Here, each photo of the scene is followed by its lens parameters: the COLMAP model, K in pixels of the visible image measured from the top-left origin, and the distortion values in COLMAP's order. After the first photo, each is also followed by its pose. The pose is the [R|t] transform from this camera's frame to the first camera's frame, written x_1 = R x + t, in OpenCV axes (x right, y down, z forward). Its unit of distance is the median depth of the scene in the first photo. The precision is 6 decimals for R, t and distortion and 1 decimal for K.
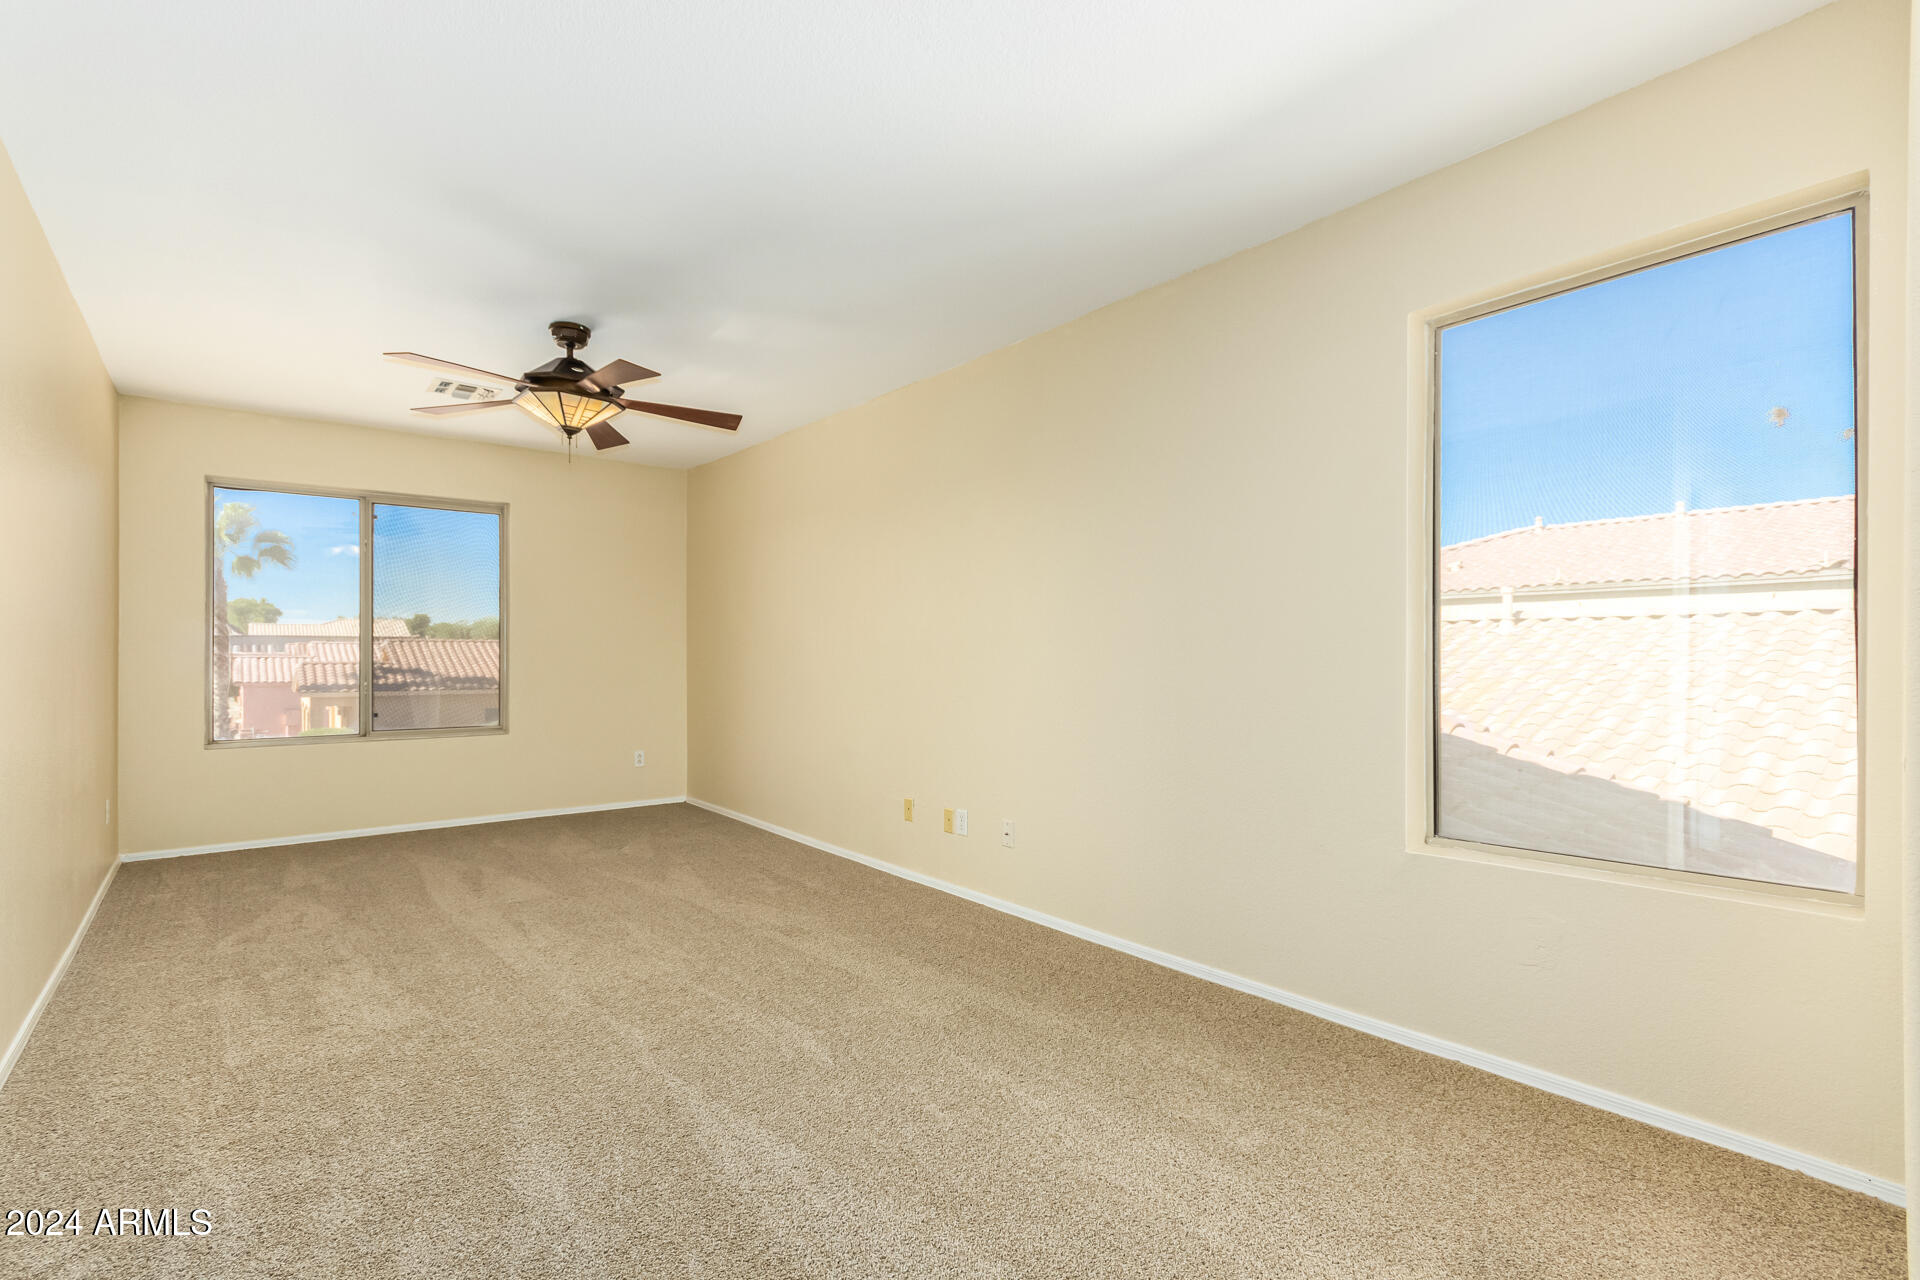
lens RADIAL K [[892.8, 0, 953.9], [0, 892.8, 647.3], [0, 0, 1]] dist [0.001905, 0.002560]
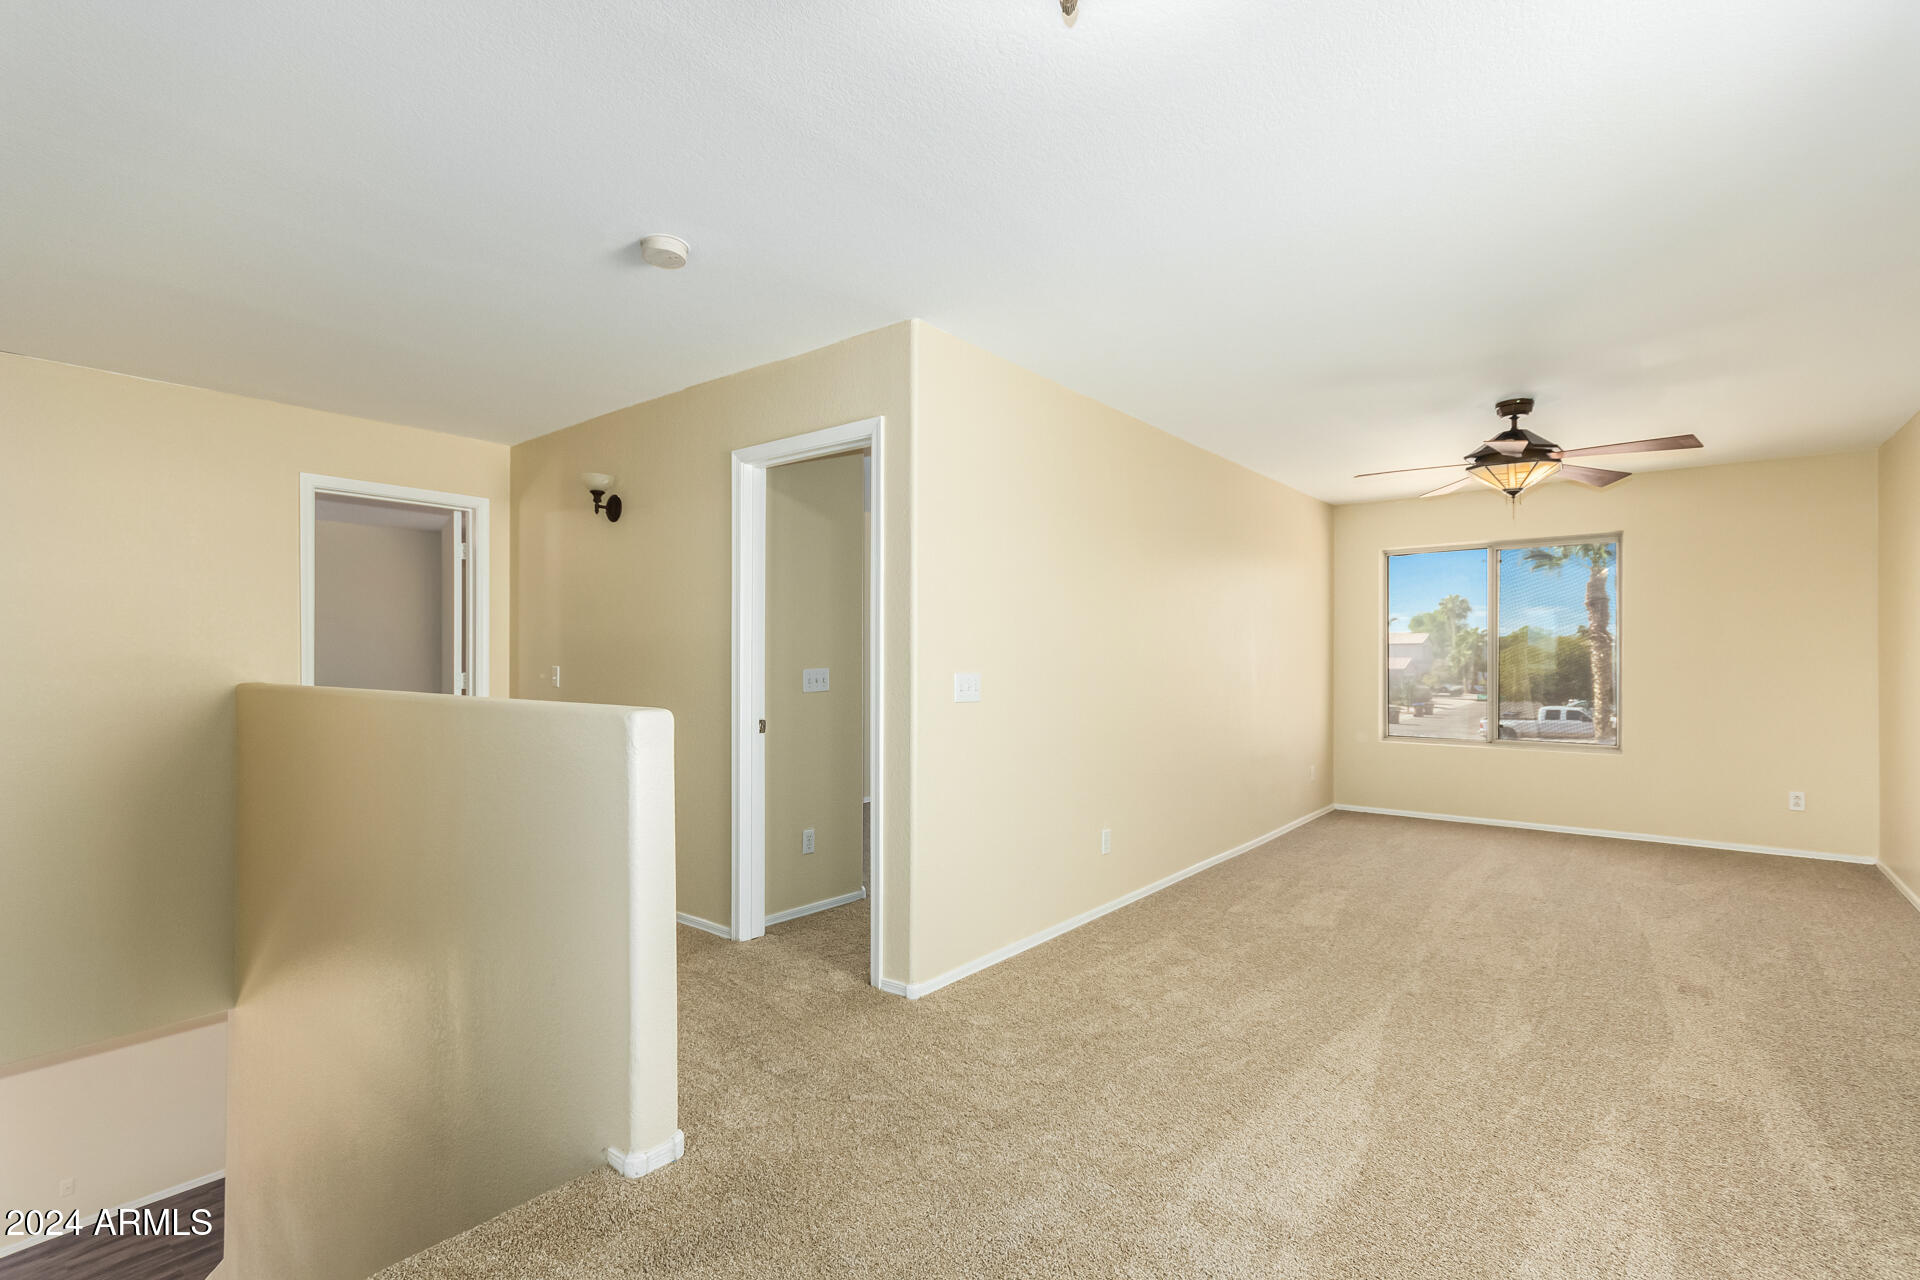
lens RADIAL K [[892.8, 0, 950.2], [0, 892.8, 650.6], [0, 0, 1]] dist [0.001905, 0.002560]
pose [[0.200591, -0.007586, -0.979646, 0.644381], [0.009335, 0.999939, -0.005832, -0.042704], [0.979631, -0.007975, 0.200649, 0.061984]]
